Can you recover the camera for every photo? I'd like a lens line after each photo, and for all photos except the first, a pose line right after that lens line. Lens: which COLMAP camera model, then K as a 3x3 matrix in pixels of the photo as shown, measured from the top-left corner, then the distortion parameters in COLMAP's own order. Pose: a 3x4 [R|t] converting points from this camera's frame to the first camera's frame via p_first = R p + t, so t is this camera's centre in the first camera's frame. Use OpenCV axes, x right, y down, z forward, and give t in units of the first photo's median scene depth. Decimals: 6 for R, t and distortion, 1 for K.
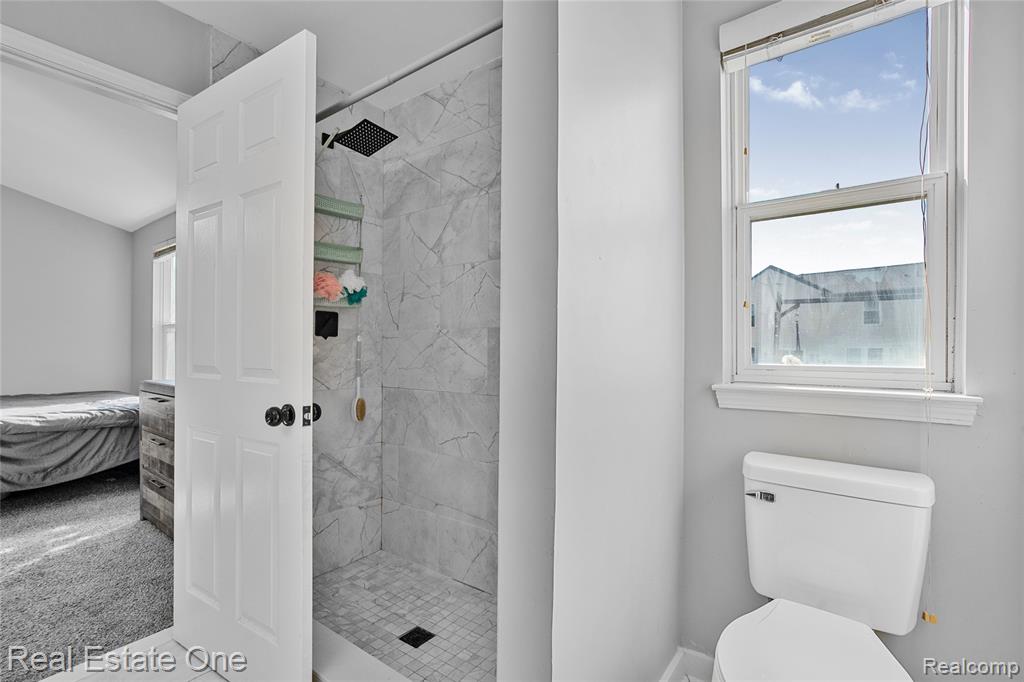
lens RADIAL K [[471.5, 0, 514.5], [0, 471.5, 337.1], [0, 0, 1]] dist [-0.061763, 0.025260]
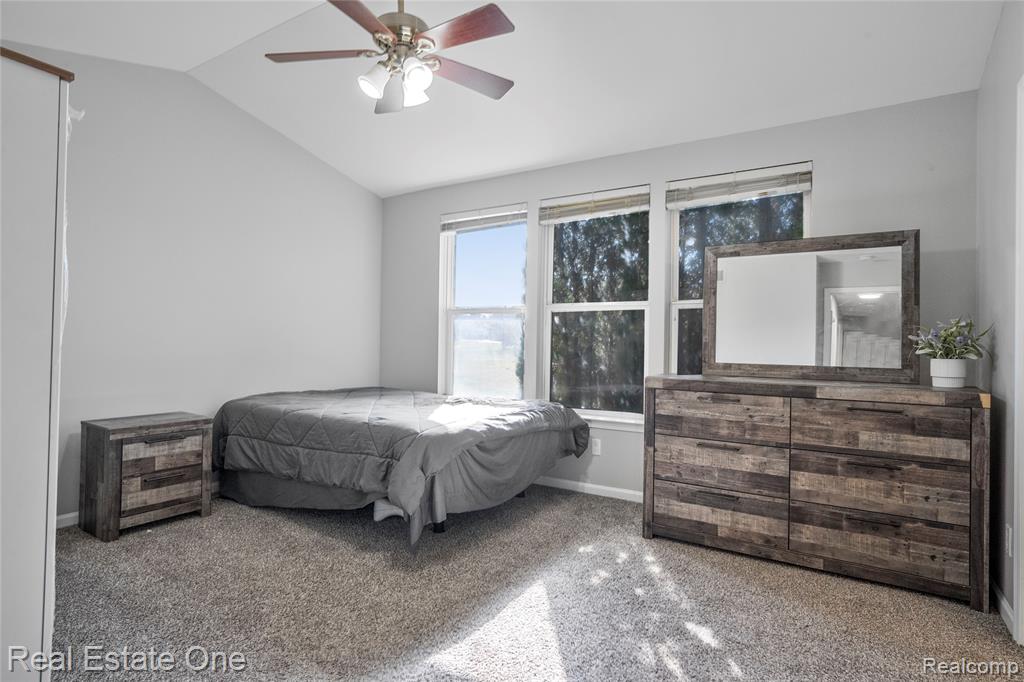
lens RADIAL K [[546.0, 0, 512.0], [0, 546.0, 341.0], [0, 0, 1]] dist [-0.002473, -0.000064]
pose [[0.997700, 0.005293, 0.067571, -1.046927], [-0.006662, 0.999777, 0.020056, 0.009765], [-0.067449, -0.020460, 0.997513, -0.006213]]
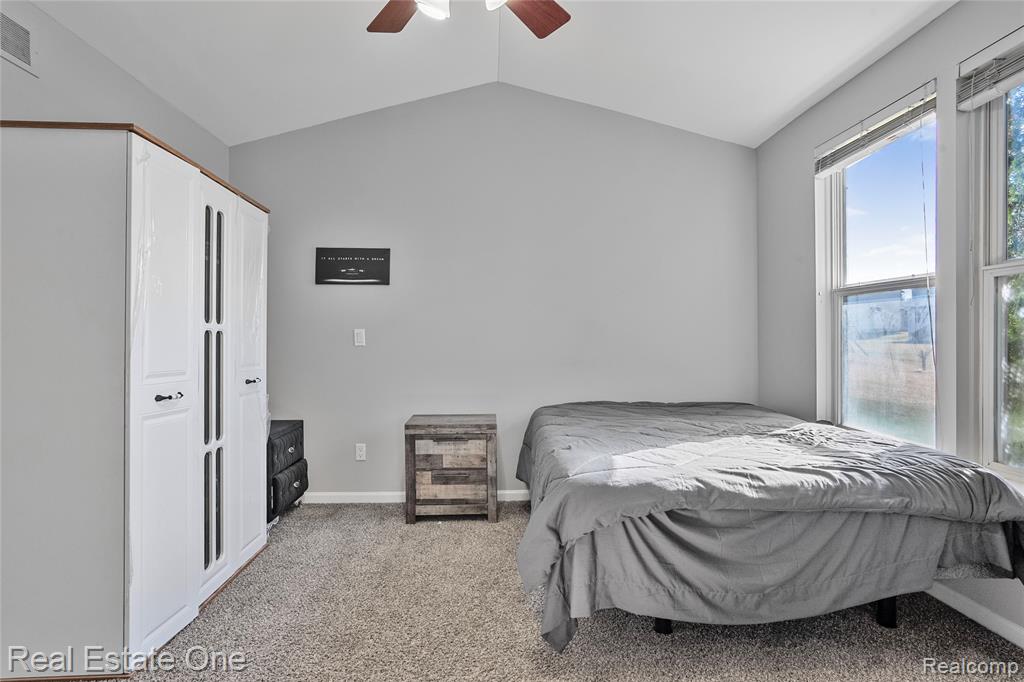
lens RADIAL K [[570.5, 0, 512.0], [0, 570.5, 341.0], [0, 0, 1]] dist [-0.021372, 0.000561]
pose [[0.618457, -0.015607, -0.785663, -0.698364], [0.028985, 0.999575, 0.002960, 0.023812], [0.785284, -0.024603, 0.618647, 0.419418]]
